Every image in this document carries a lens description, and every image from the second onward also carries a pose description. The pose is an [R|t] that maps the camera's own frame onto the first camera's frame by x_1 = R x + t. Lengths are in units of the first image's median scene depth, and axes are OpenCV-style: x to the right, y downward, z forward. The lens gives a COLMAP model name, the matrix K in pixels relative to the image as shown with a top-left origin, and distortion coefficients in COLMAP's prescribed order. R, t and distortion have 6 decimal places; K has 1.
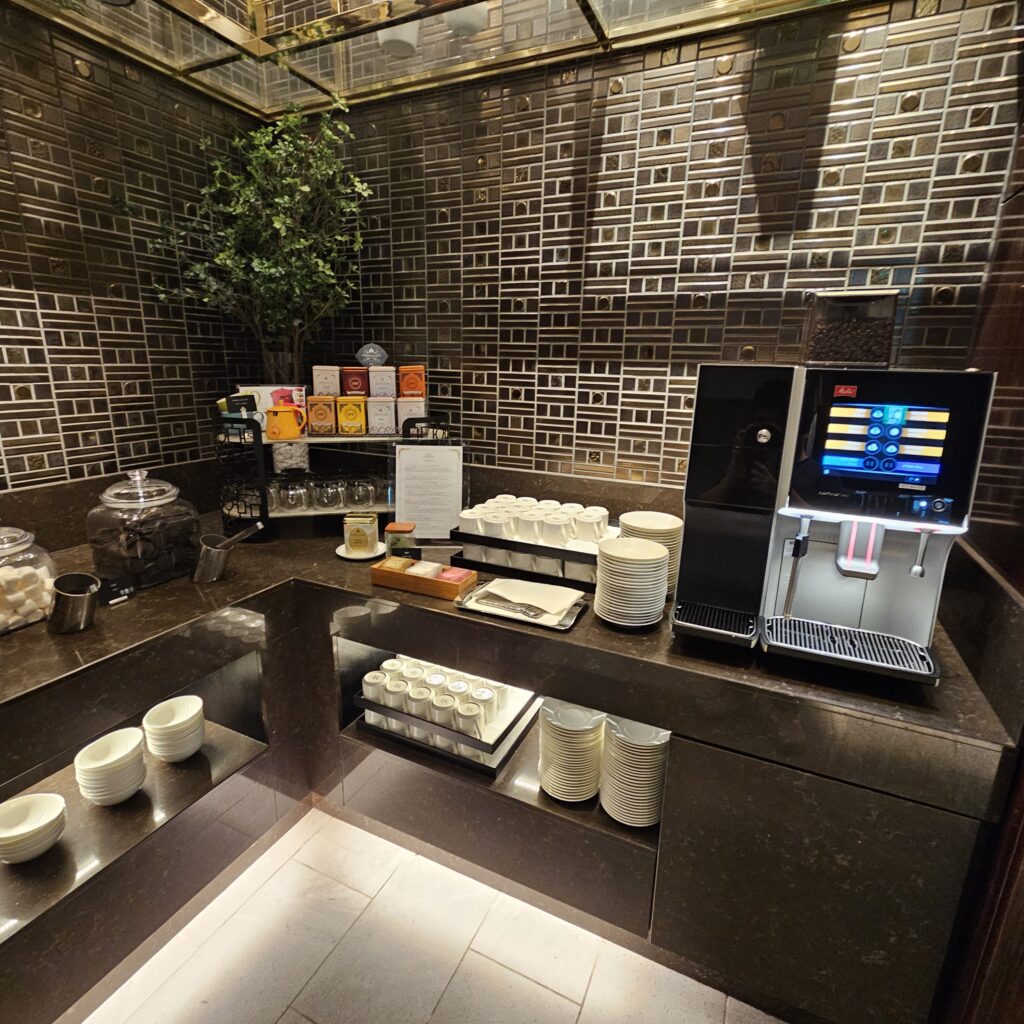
lens RADIAL K [[566.6, 0, 512.8], [0, 566.6, 510.2], [0, 0, 1]] dist [0.000032, 0.000265]
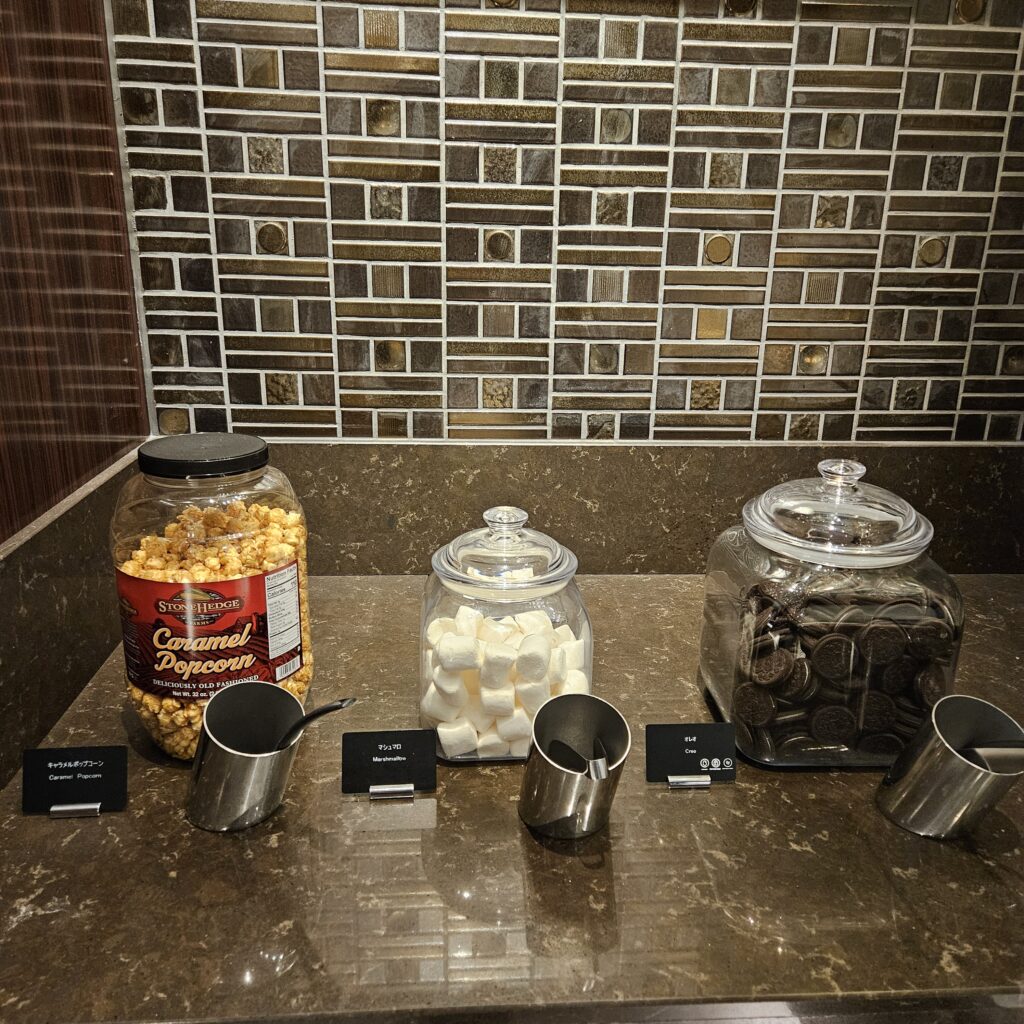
lens RADIAL K [[908.4, 0, 512.9], [0, 908.4, 512.7], [0, 0, 1]] dist [0.033258, -0.022767]
pose [[0.476775, 0.256749, -0.840694, -0.236422], [-0.234126, 0.958936, 0.160083, -0.075802], [0.847273, 0.120505, 0.517308, 0.473174]]
